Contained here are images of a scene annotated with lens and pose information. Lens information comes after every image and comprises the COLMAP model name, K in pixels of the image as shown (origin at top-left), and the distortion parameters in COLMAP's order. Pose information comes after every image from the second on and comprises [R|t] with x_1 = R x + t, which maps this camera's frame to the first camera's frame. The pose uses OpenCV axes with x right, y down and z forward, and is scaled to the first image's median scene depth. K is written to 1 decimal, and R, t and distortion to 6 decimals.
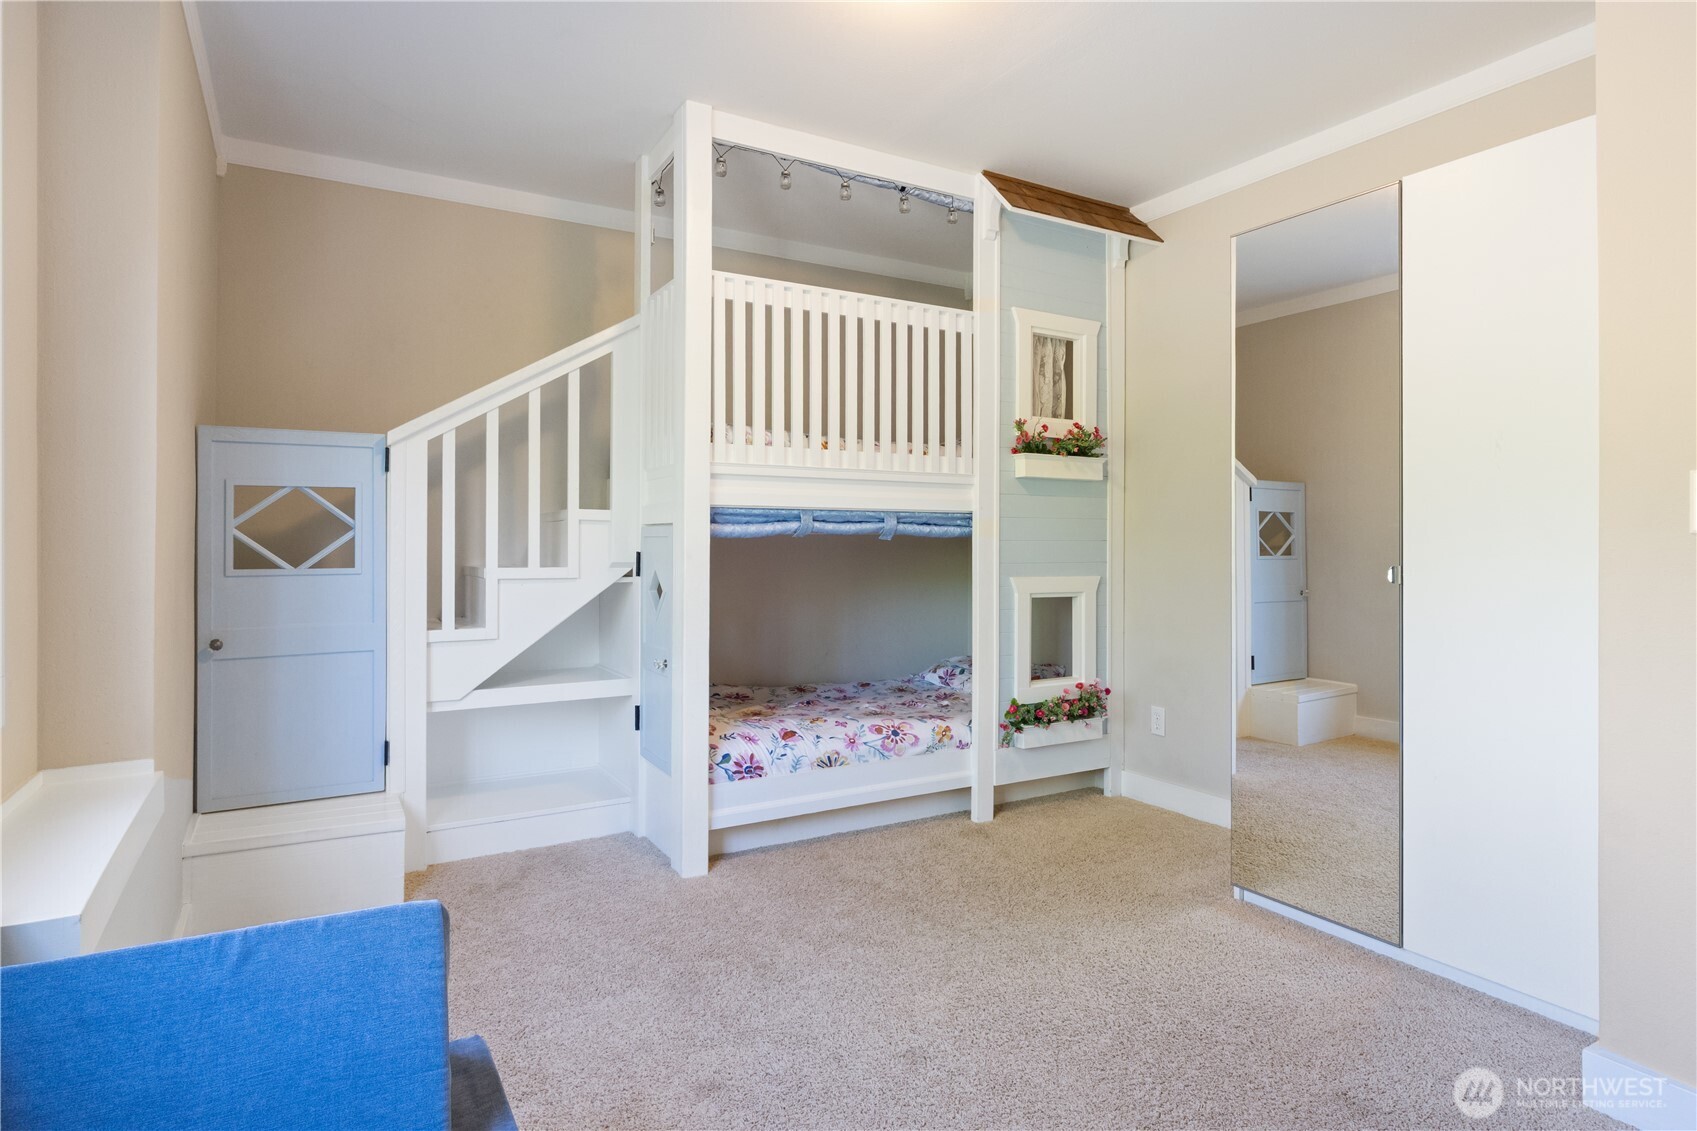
lens RADIAL K [[925.8, 0, 843.6], [0, 925.8, 554.6], [0, 0, 1]] dist [-0.005310, 0.003331]
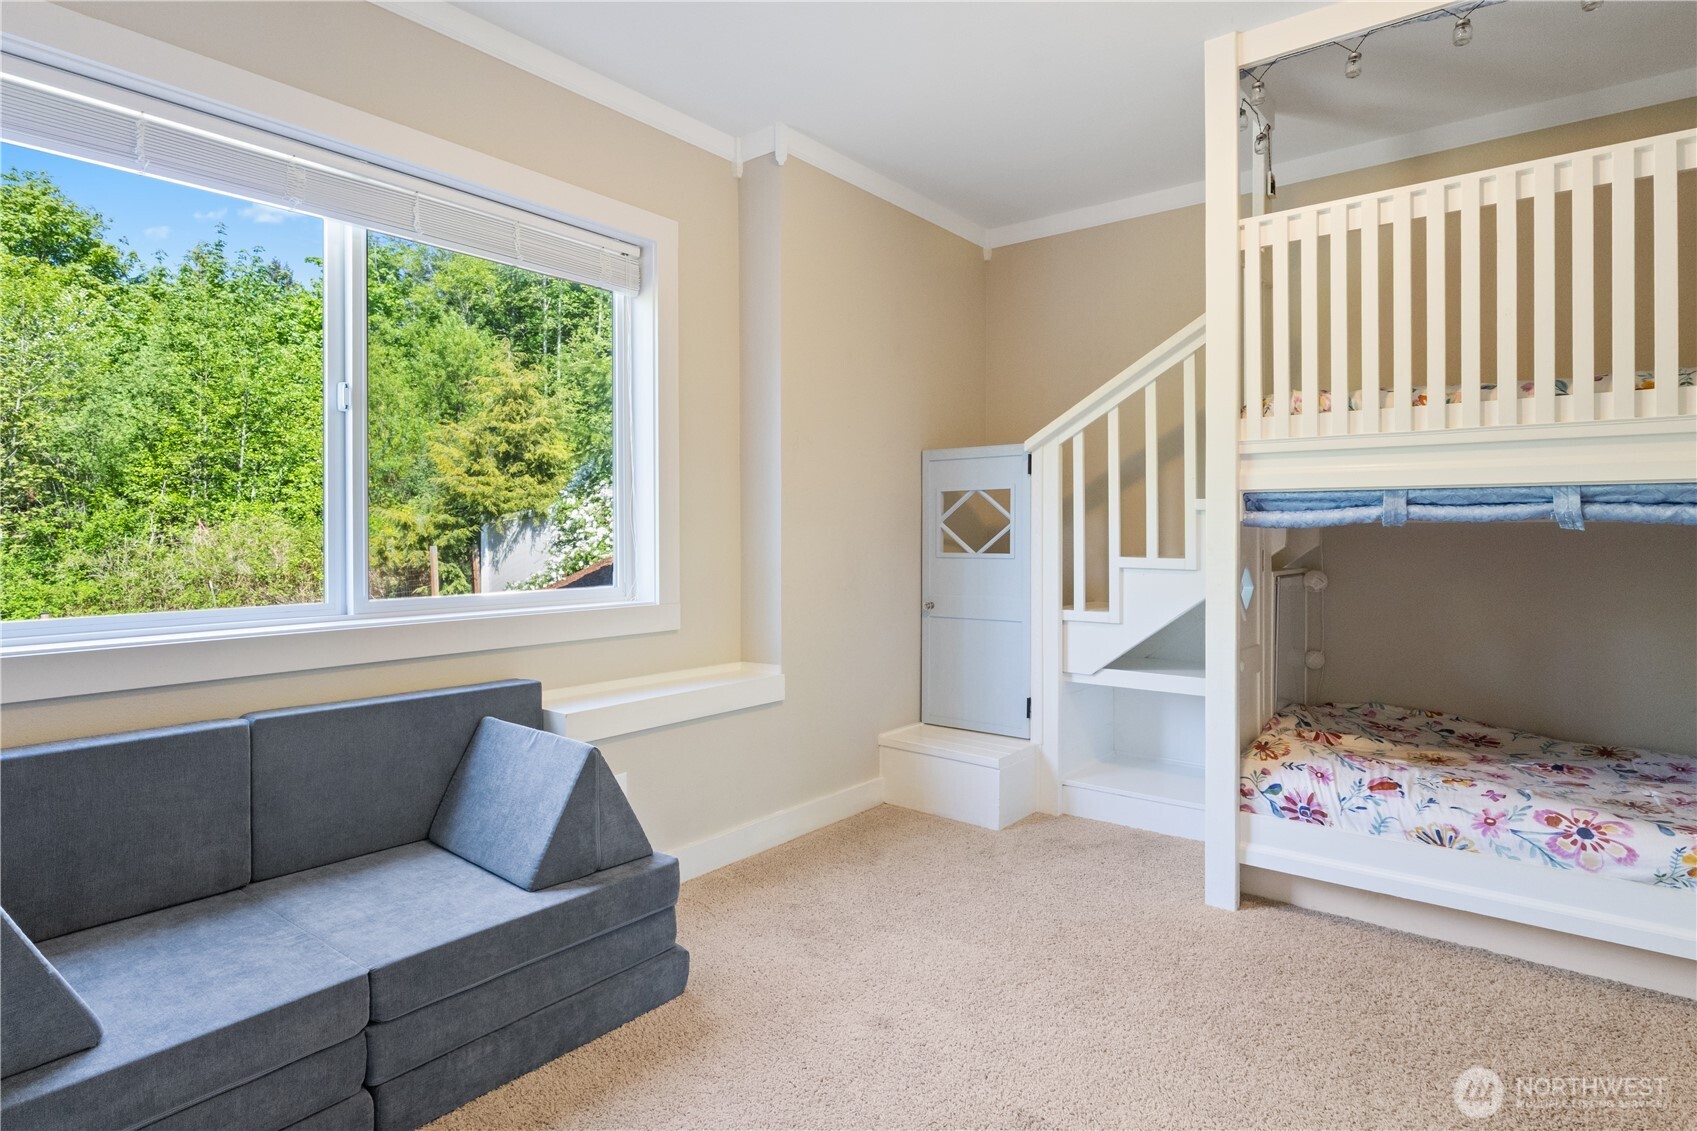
lens RADIAL K [[925.8, 0, 843.2], [0, 925.8, 550.0], [0, 0, 1]] dist [-0.005310, 0.003331]
pose [[0.358520, 0.018768, -0.933333, 0.513128], [-0.013324, 0.999799, 0.014986, -0.005259], [0.933427, 0.007063, 0.358698, 0.325974]]
